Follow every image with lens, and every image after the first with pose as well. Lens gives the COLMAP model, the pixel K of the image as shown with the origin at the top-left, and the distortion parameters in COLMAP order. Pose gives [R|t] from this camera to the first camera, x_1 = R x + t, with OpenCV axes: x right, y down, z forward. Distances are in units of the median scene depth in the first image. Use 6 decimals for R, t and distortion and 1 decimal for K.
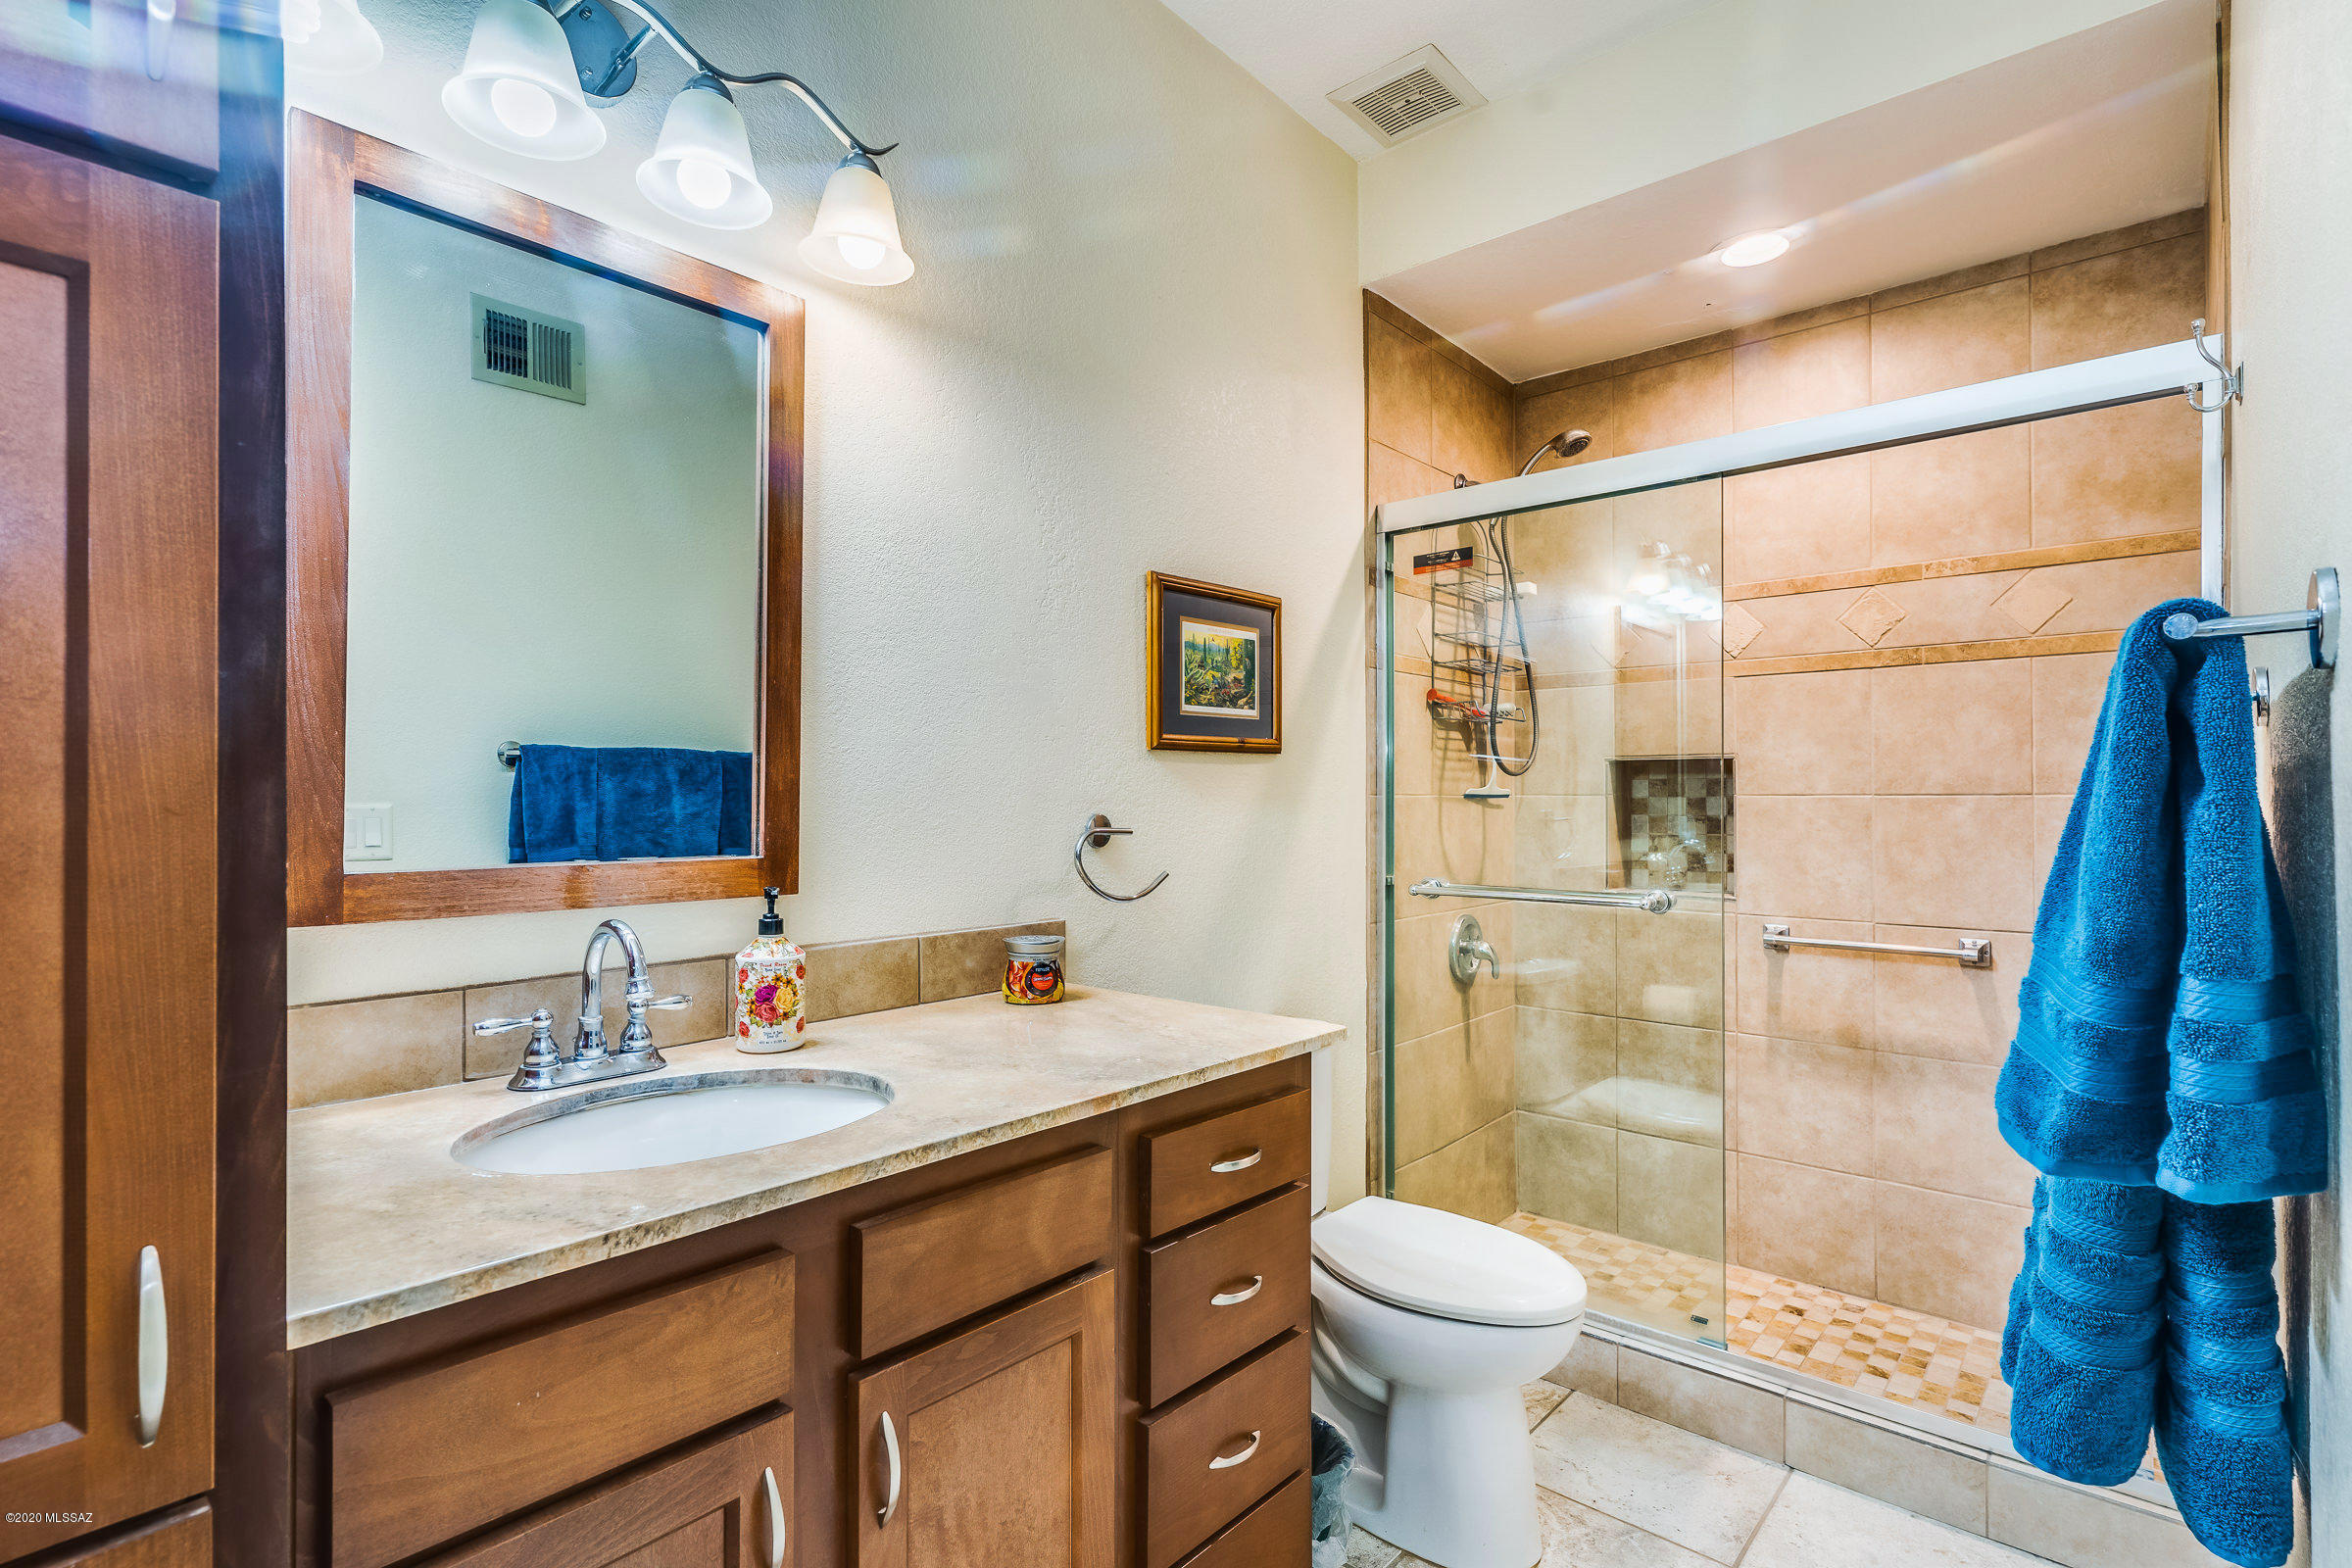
lens RADIAL K [[1136.2, 0, 1172.4], [0, 1136.2, 793.7], [0, 0, 1]] dist [0.006283, 0.000155]
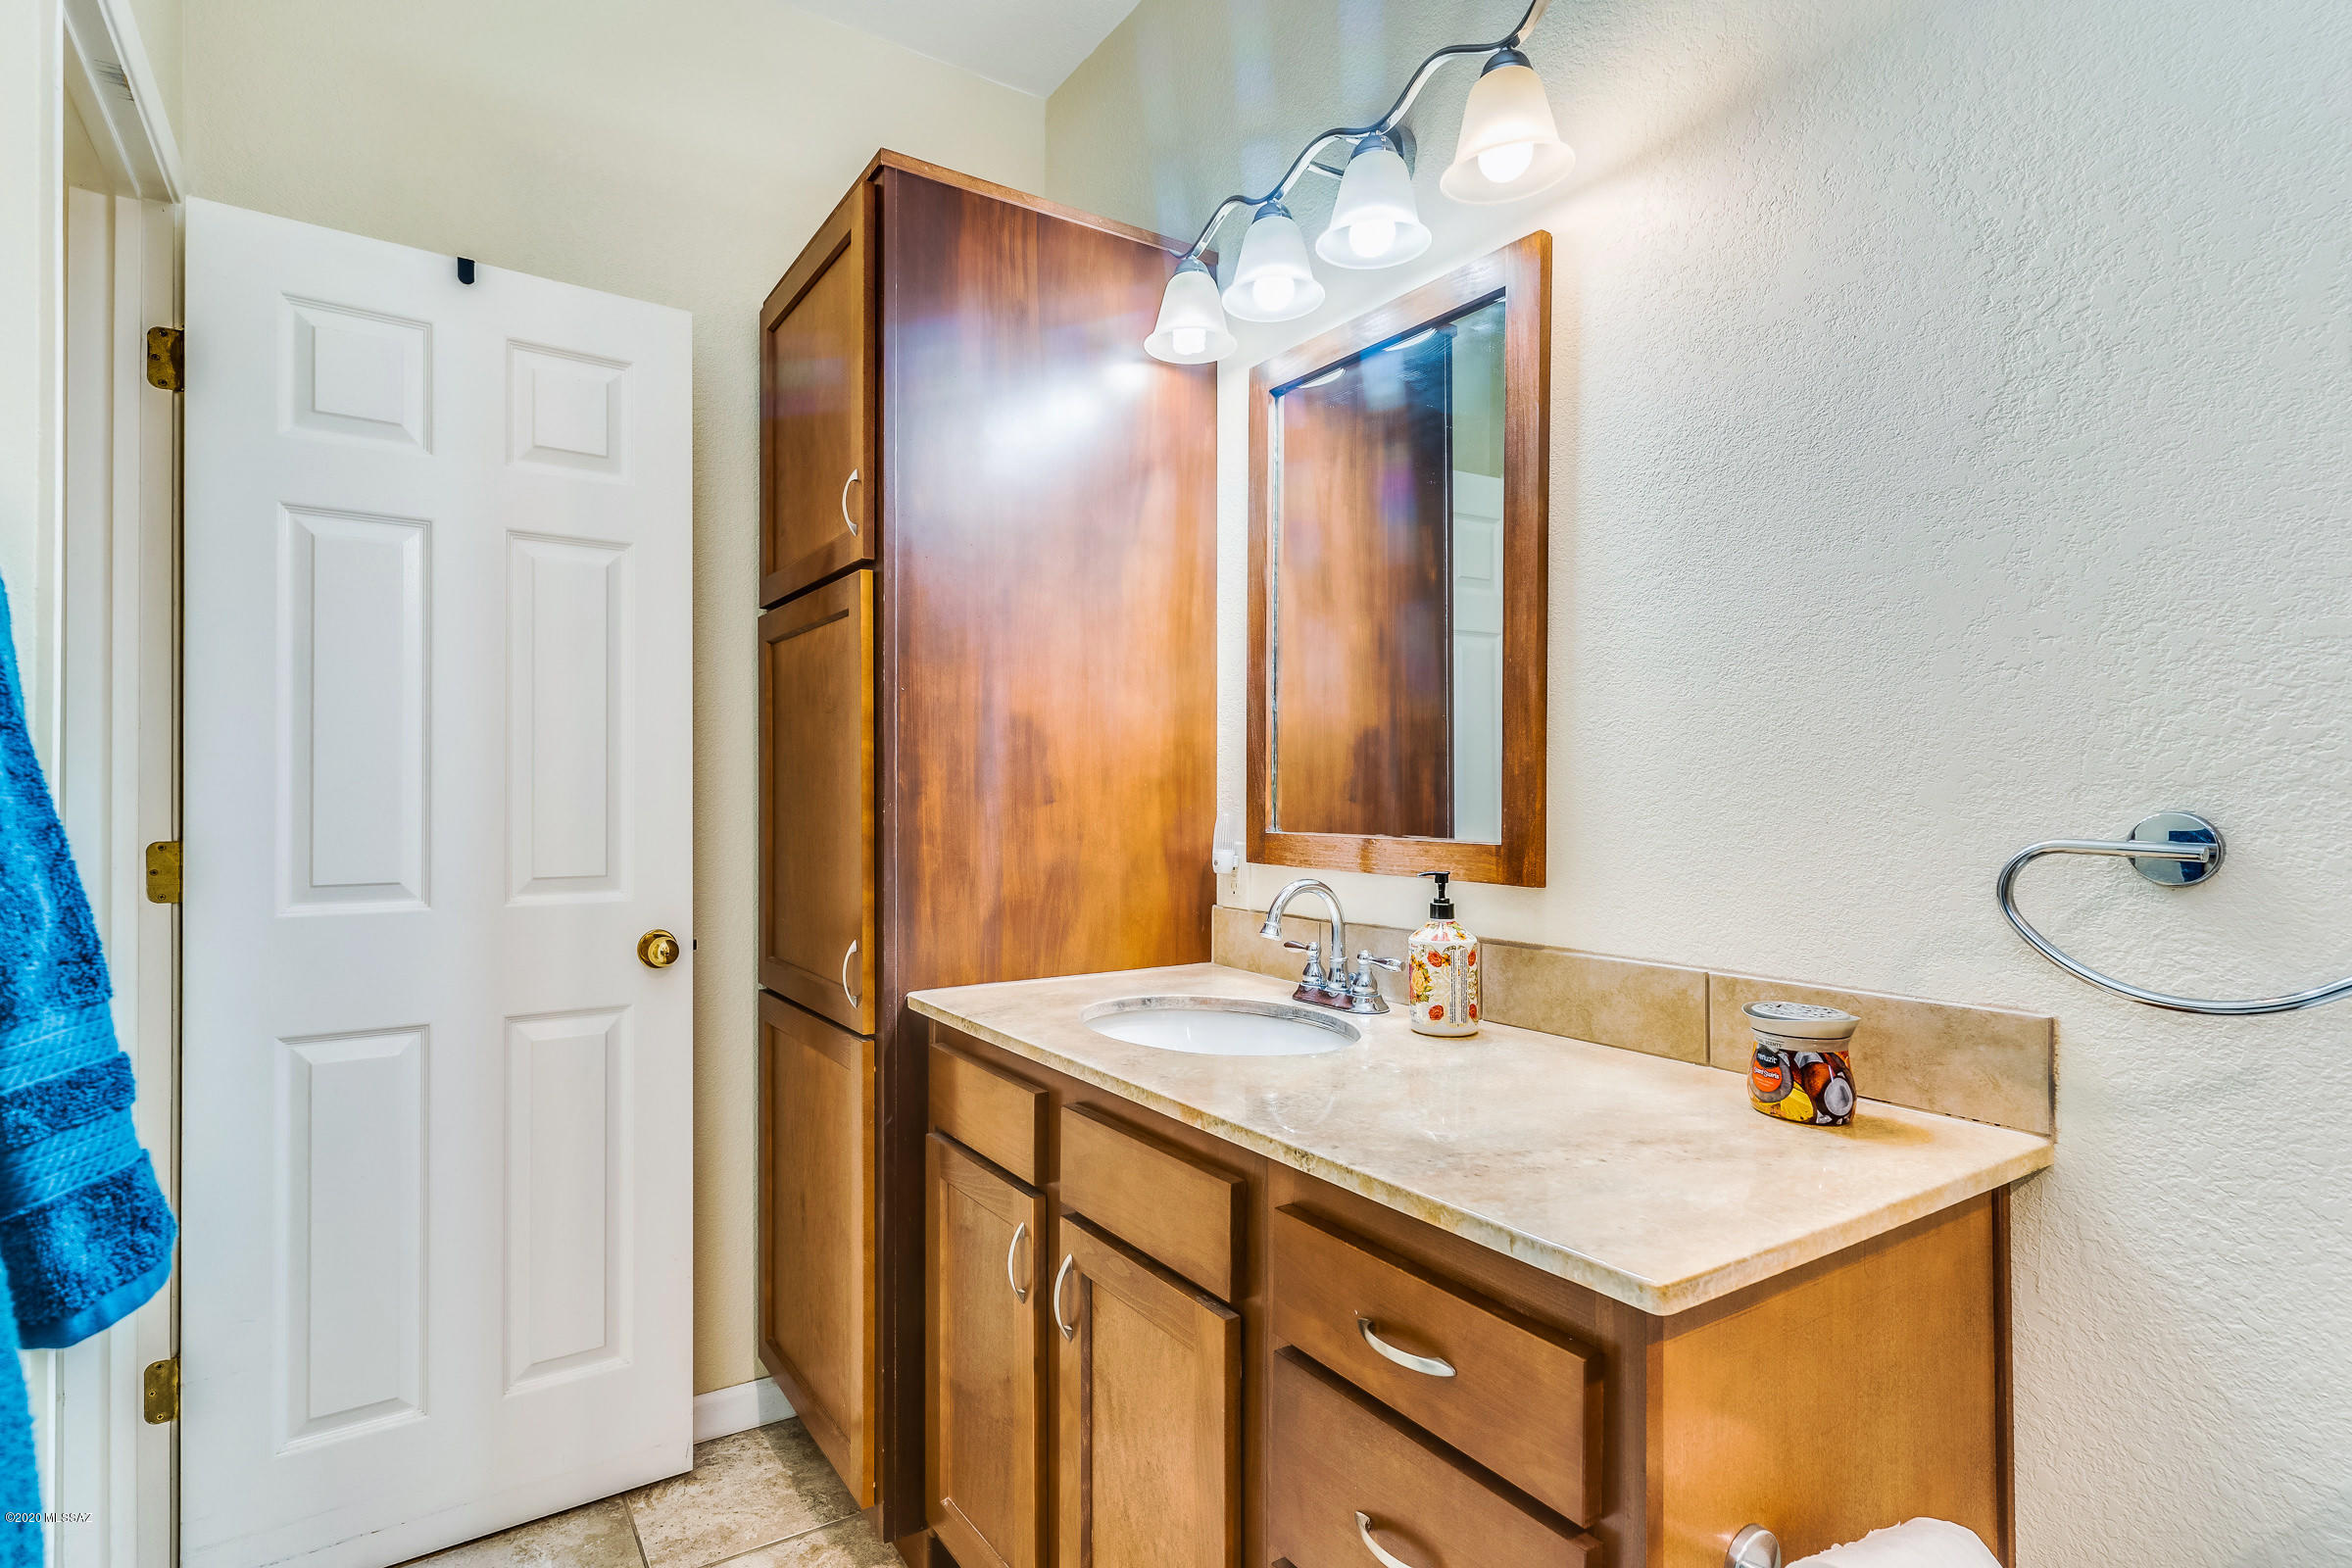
lens RADIAL K [[1136.2, 0, 1172.4], [0, 1136.2, 793.7], [0, 0, 1]] dist [0.006283, 0.000155]
pose [[-0.238152, -0.001684, -0.971226, 0.746128], [-0.002511, 0.999996, -0.001118, 0.014159], [0.971225, 0.002173, -0.238155, 1.082164]]
